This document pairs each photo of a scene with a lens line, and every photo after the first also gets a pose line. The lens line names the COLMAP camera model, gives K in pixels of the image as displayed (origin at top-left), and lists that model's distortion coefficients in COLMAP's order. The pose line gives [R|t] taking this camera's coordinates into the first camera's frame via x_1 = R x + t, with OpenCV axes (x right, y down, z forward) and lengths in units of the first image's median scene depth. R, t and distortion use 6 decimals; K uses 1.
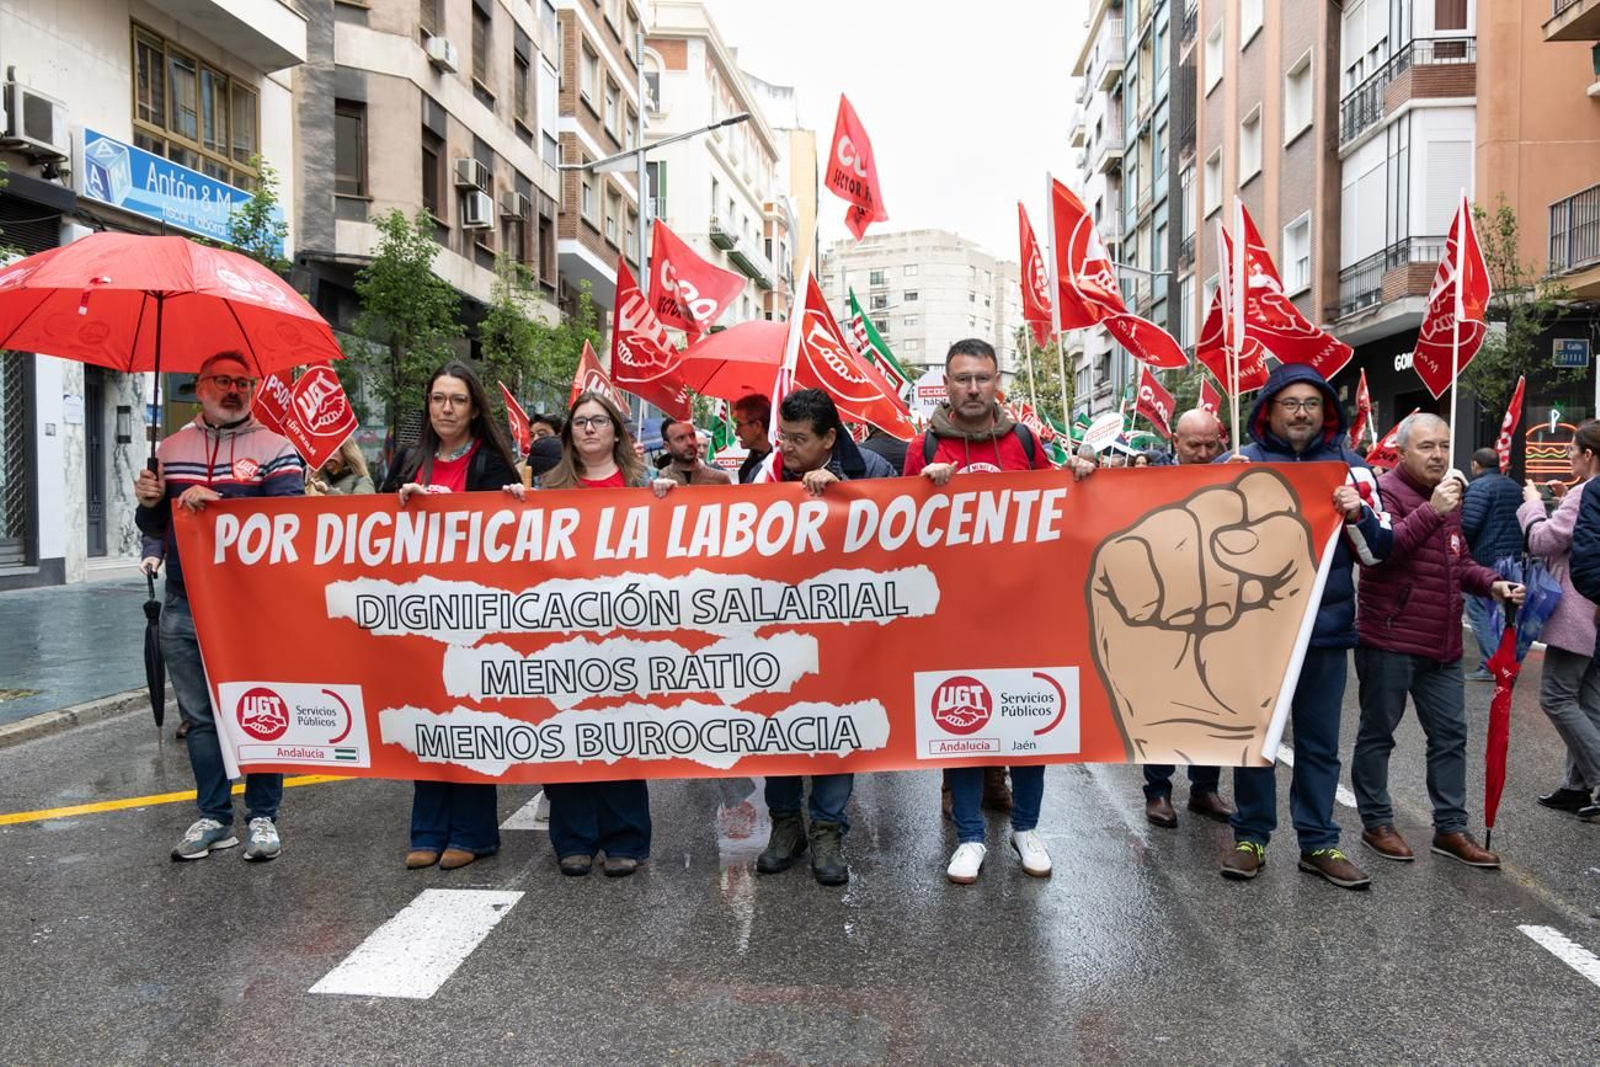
lens RADIAL K [[1309.0, 0, 800.0], [0, 1309.0, 533.5], [0, 0, 1]] dist [-0.009897, 0.005218]
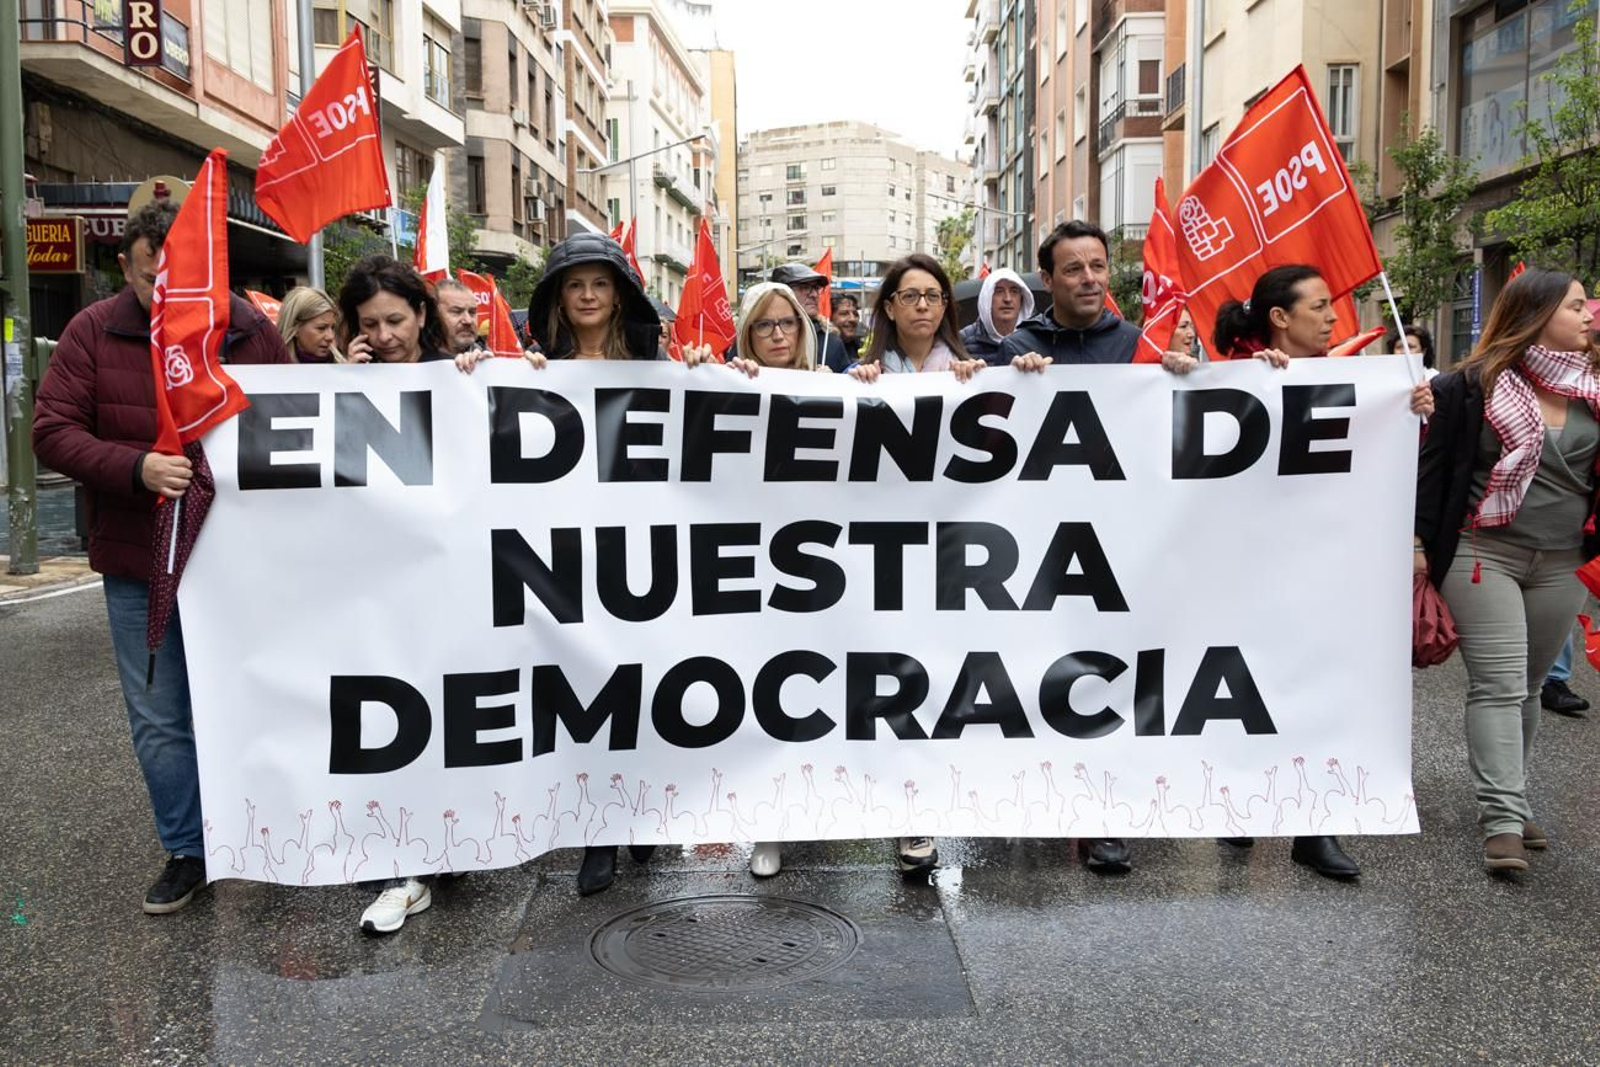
lens RADIAL K [[1541.3, 0, 709.6], [0, 1541.3, 541.2], [0, 0, 1]] dist [-0.003938, 0.009010]
pose [[0.999912, -0.013187, 0.001326, -0.031327], [0.013080, 0.998025, 0.061436, 0.024256], [-0.002134, -0.061413, 0.998110, -0.574825]]
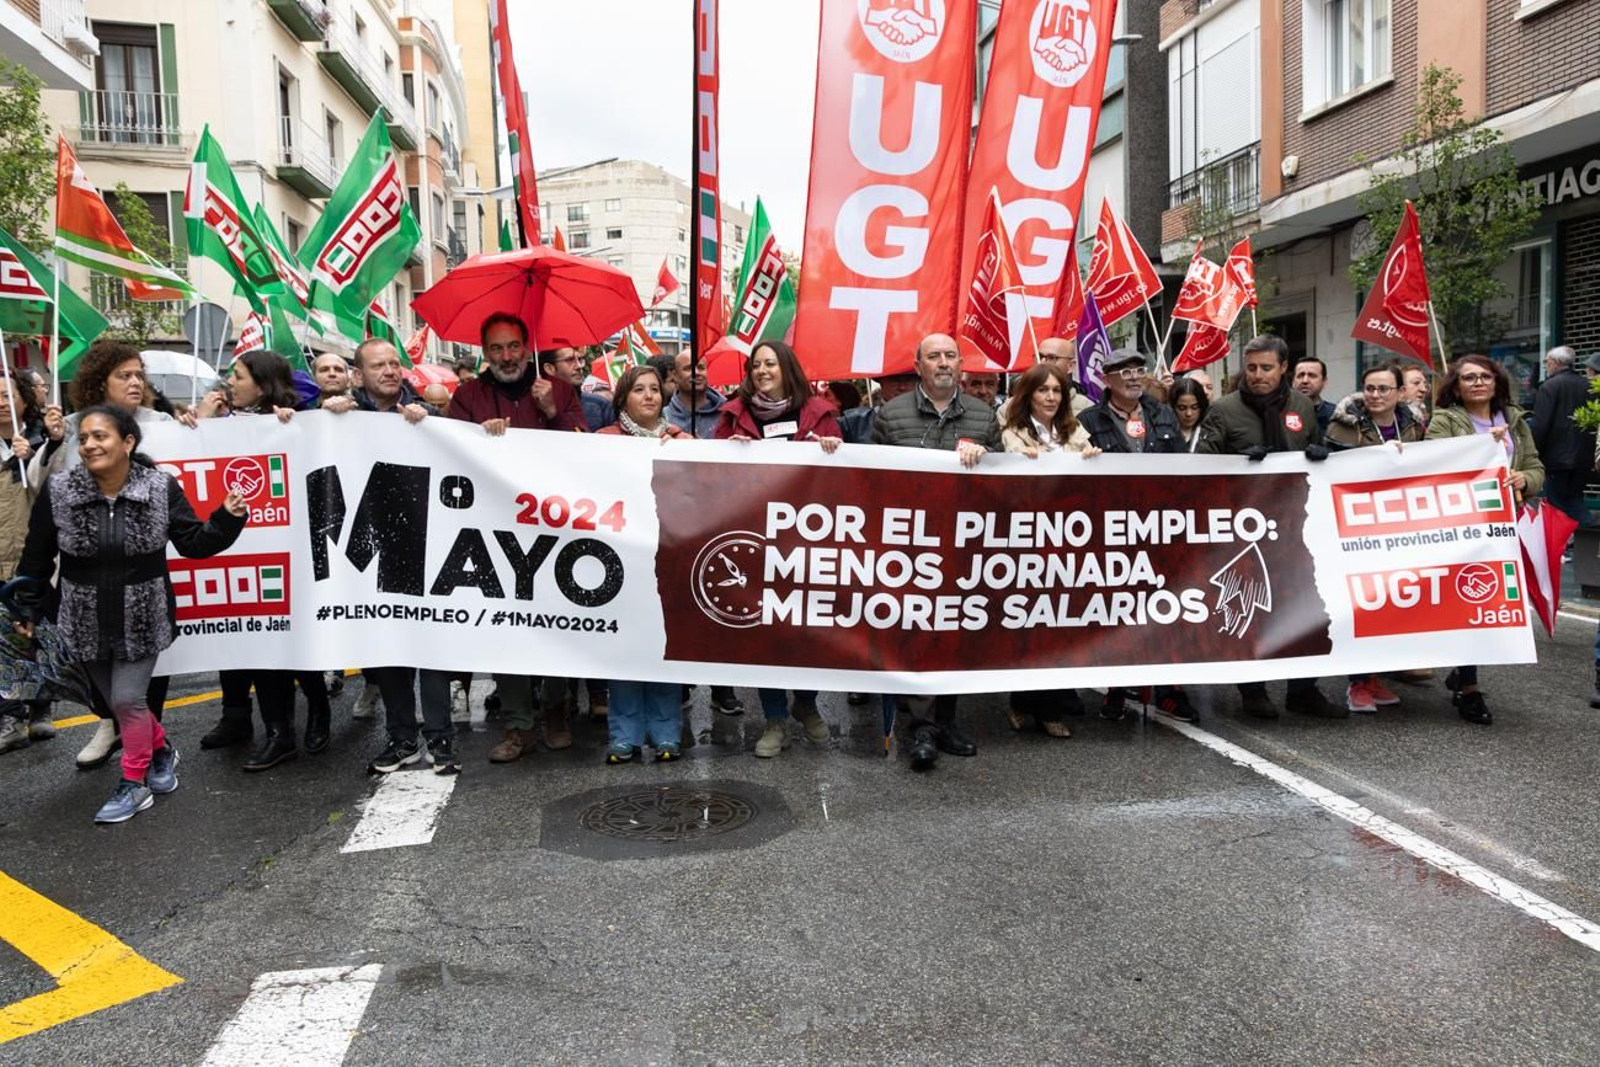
lens RADIAL K [[1178.8, 0, 800.0], [0, 1178.8, 533.5], [0, 0, 1]] dist [0.000635, 0.000246]
pose [[0.970705, -0.042737, 0.236444, 0.027848], [0.032664, 0.998391, 0.046361, -0.027629], [-0.238045, -0.037280, 0.970538, 0.612641]]
